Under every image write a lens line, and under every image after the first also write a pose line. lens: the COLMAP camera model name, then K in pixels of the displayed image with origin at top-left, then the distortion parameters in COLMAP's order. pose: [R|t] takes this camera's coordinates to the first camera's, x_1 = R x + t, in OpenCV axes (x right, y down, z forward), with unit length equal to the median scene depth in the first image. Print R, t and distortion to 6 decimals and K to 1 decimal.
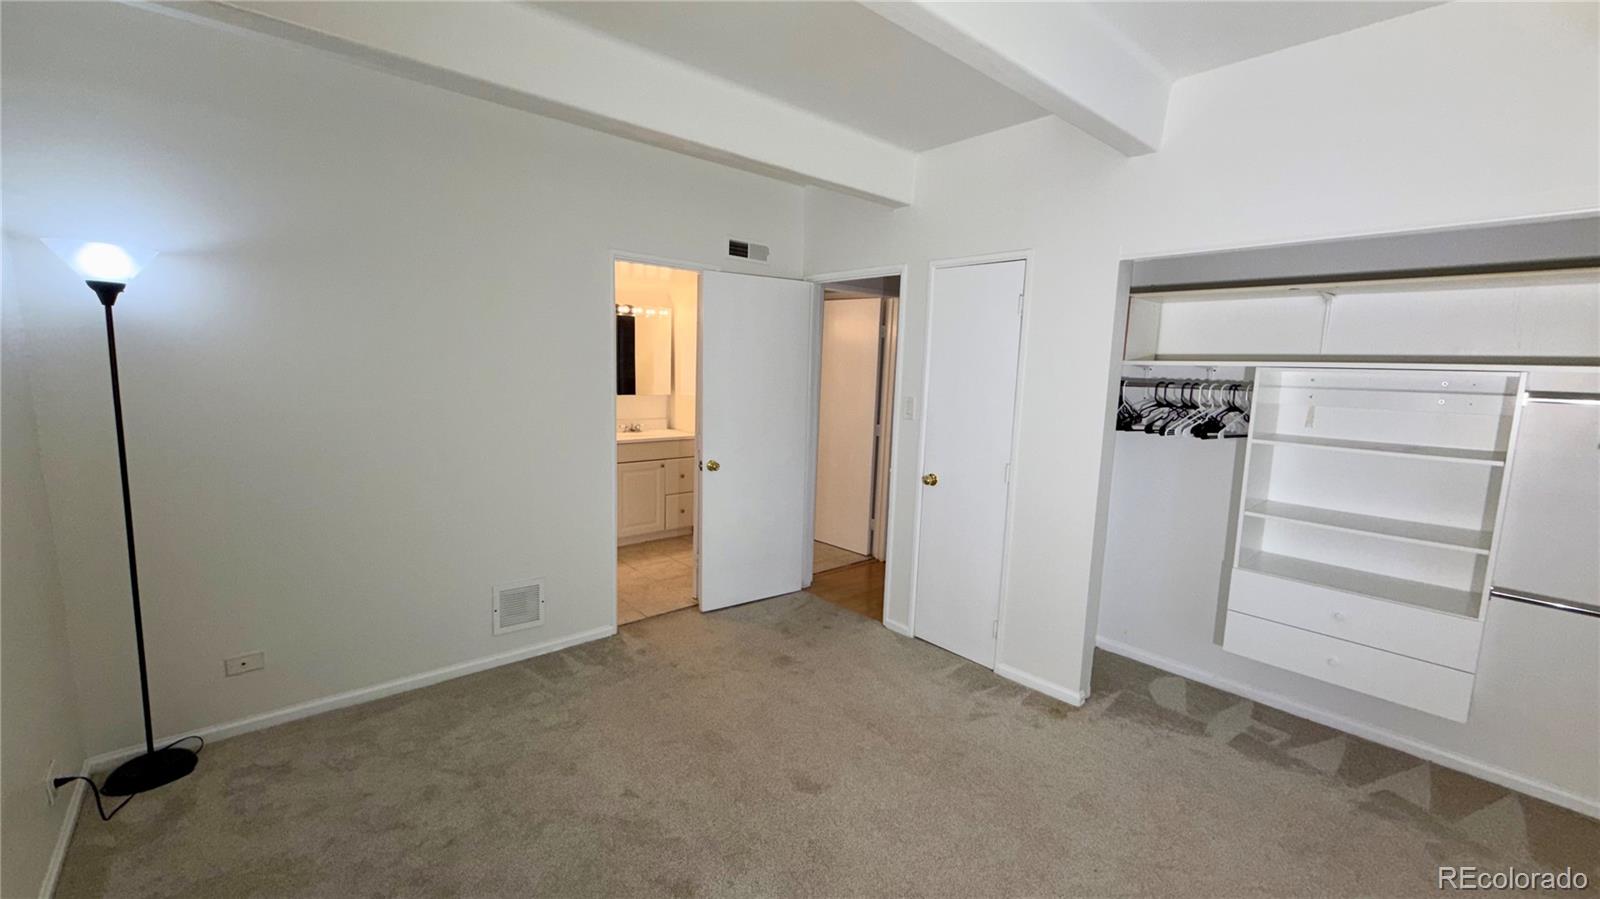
lens RADIAL K [[644.5, 0, 789.4], [0, 644.5, 448.8], [0, 0, 1]] dist [0.002779, 0.000886]
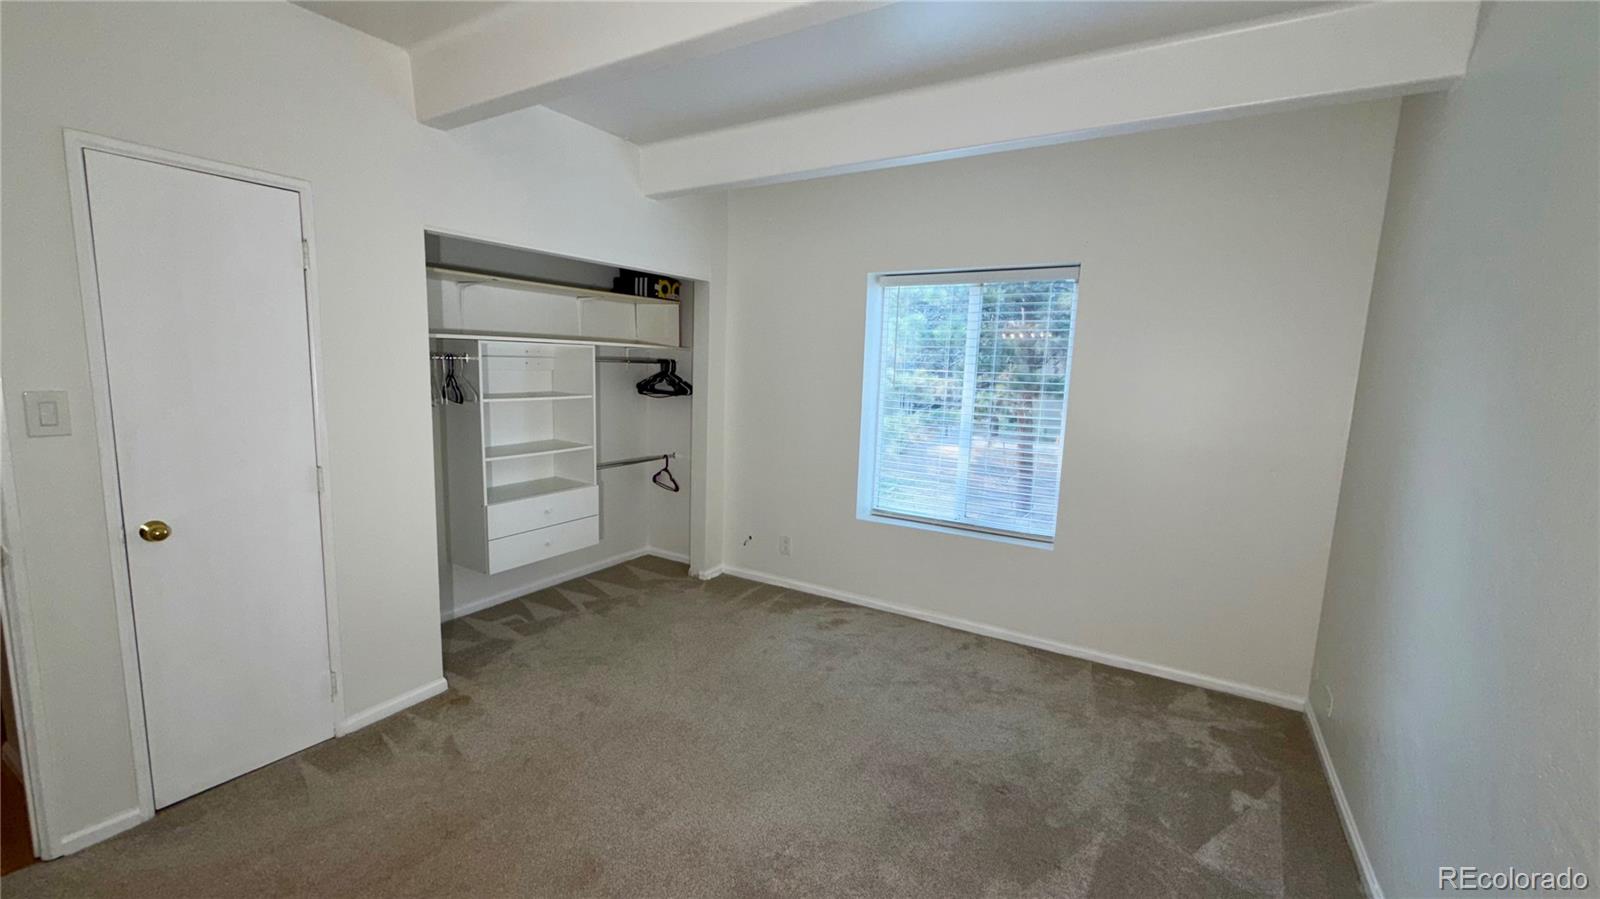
lens RADIAL K [[644.5, 0, 801.1], [0, 644.5, 449.2], [0, 0, 1]] dist [0.002779, 0.000886]
pose [[-0.307114, -0.162143, 0.937758, -0.629316], [0.093696, 0.975440, 0.199344, -0.109038], [-0.947049, 0.149086, -0.284379, 0.788283]]
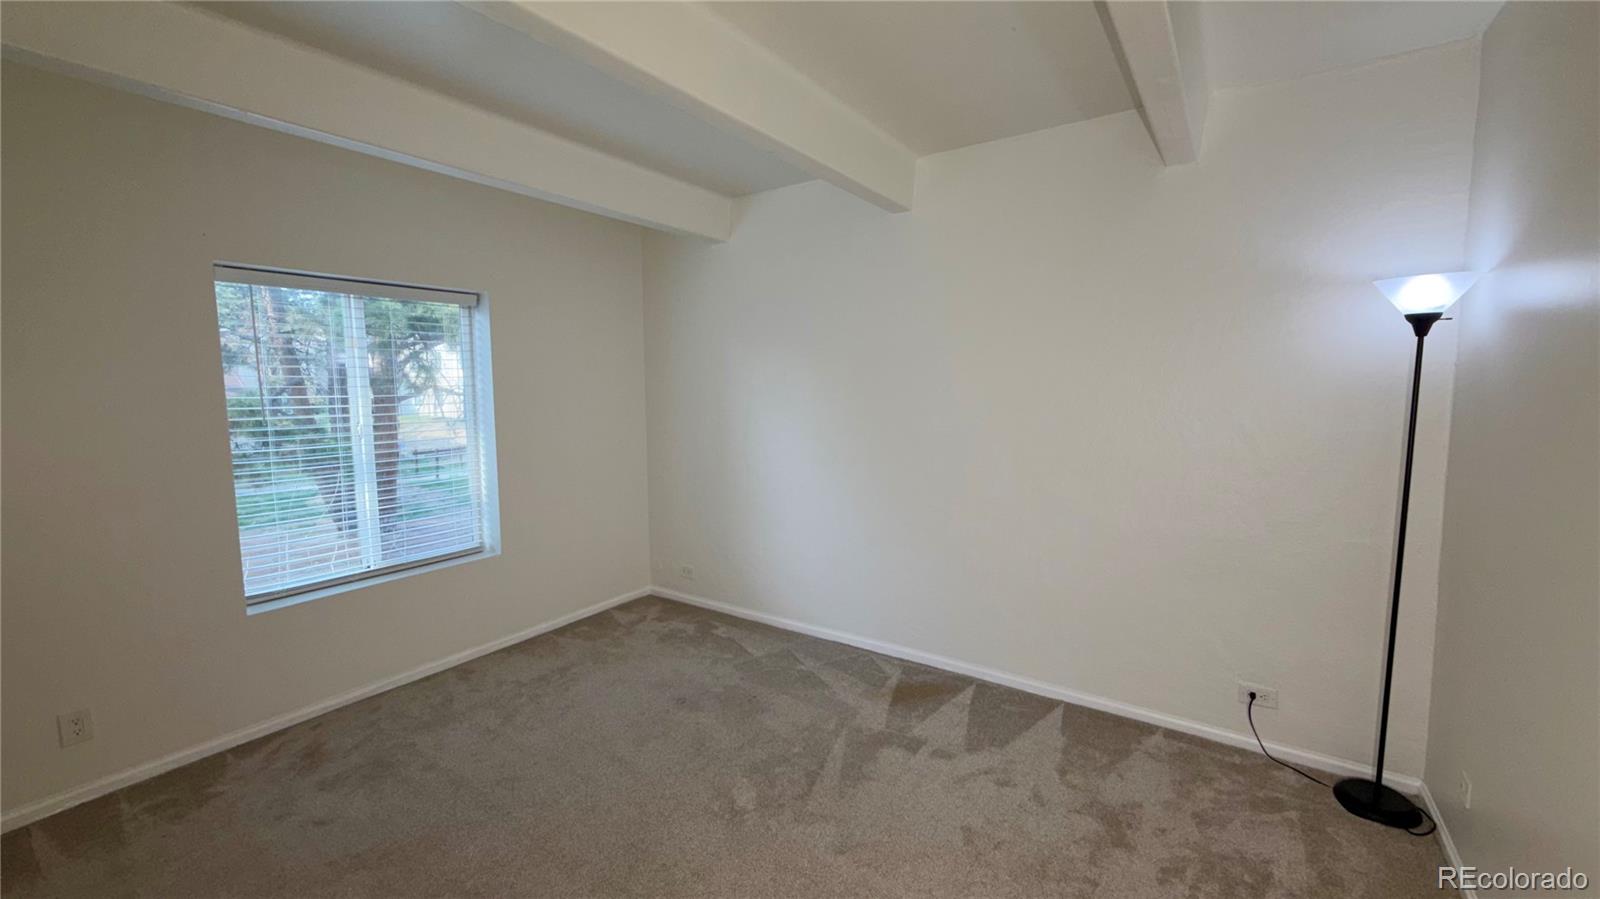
lens RADIAL K [[644.5, 0, 803.9], [0, 644.5, 452.3], [0, 0, 1]] dist [0.002779, 0.000886]
pose [[-0.968484, 0.011646, -0.248802, 0.093817], [-0.050285, 0.969195, 0.241105, -0.191843], [0.243946, 0.246017, -0.938065, 1.388189]]
